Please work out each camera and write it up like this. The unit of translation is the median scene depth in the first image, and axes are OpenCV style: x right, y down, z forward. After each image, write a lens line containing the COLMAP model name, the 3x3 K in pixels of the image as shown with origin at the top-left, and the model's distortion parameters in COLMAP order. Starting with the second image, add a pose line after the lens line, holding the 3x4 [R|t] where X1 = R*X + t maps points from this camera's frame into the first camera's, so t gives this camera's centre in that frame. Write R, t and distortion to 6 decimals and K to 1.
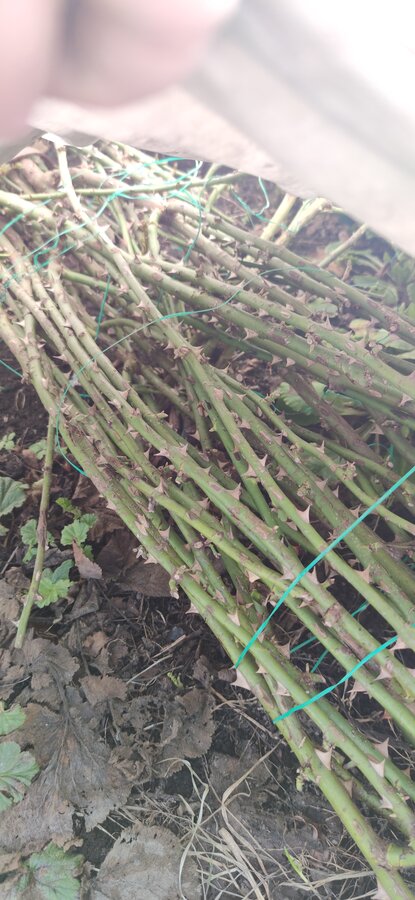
lens RADIAL K [[575.5, 0, 207.5], [0, 575.5, 450.0], [0, 0, 1]] dist [-0.001218, -0.001289]
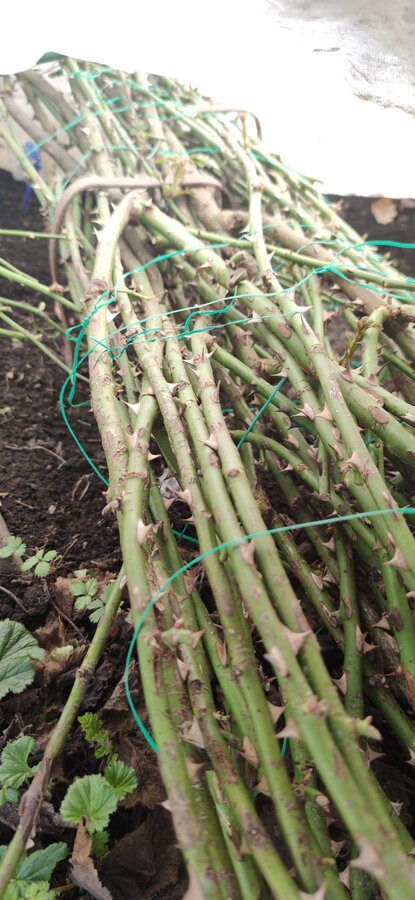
lens RADIAL K [[575.5, 0, 207.5], [0, 575.5, 450.0], [0, 0, 1]] dist [-0.001218, -0.001289]
pose [[0.937530, 0.338823, -0.078972, -0.180806], [-0.346215, 0.930968, -0.115907, -0.130134], [0.034248, 0.136008, 0.990116, 0.388848]]
